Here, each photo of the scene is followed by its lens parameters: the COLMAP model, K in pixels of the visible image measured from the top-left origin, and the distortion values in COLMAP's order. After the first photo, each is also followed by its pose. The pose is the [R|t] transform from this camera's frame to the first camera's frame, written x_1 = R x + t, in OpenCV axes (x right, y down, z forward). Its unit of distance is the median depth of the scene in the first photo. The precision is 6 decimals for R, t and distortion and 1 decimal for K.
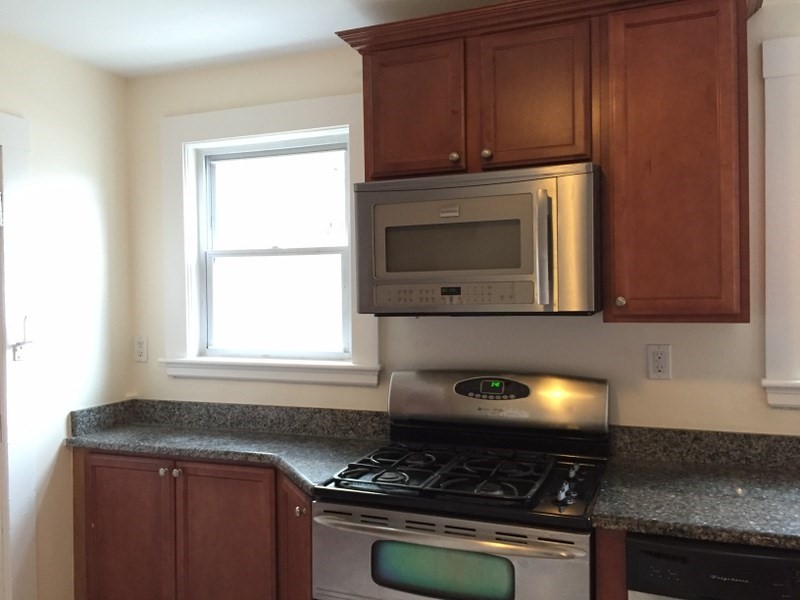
lens RADIAL K [[692.9, 0, 393.6], [0, 692.9, 300.7], [0, 0, 1]] dist [0.079095, -0.086186]
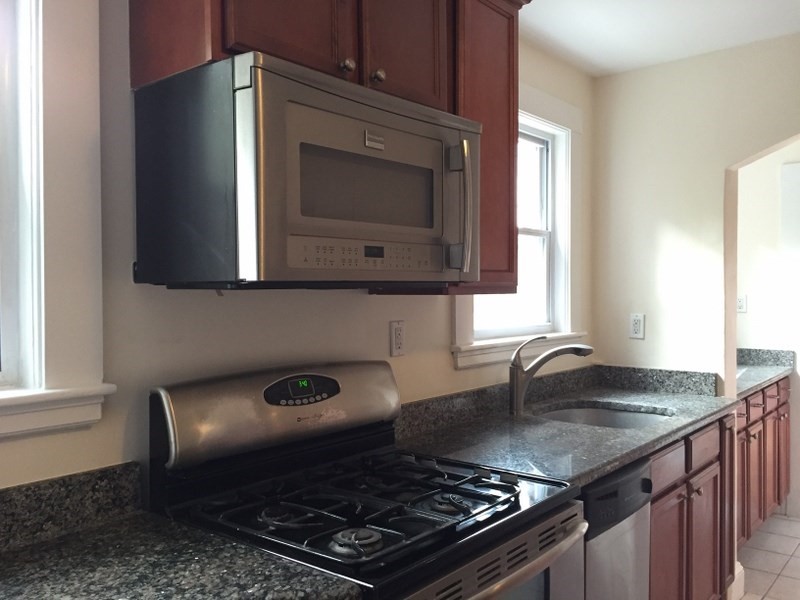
lens RADIAL K [[692.9, 0, 397.5], [0, 692.9, 302.8], [0, 0, 1]] dist [0.079095, -0.086186]
pose [[0.300356, -0.005523, 0.953811, -0.577656], [0.016628, 0.999862, 0.000553, 0.037864], [-0.953682, 0.015694, 0.300406, 0.733754]]
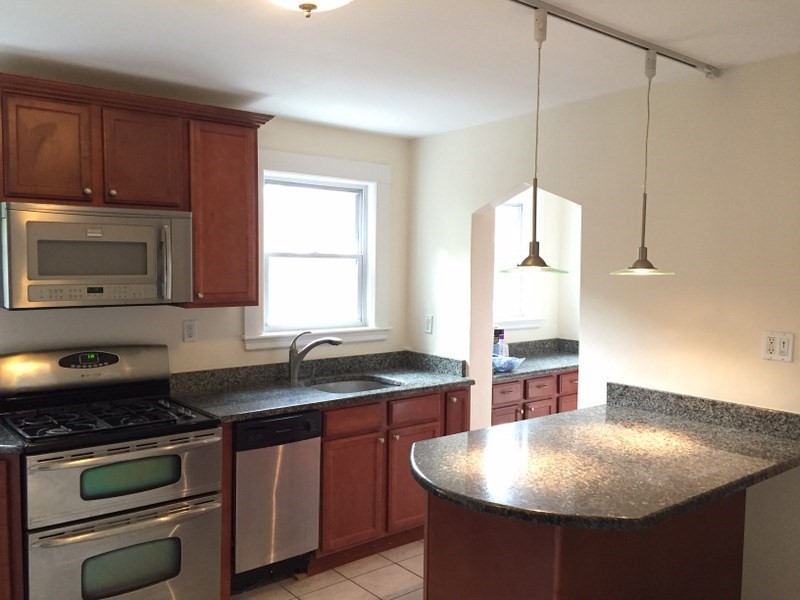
lens RADIAL K [[692.9, 0, 402.1], [0, 692.9, 302.2], [0, 0, 1]] dist [0.079095, -0.086186]
pose [[0.481159, -0.033578, 0.875990, -0.820175], [-0.006823, 0.999092, 0.042045, -0.051069], [-0.876607, -0.026207, 0.480493, -0.203391]]
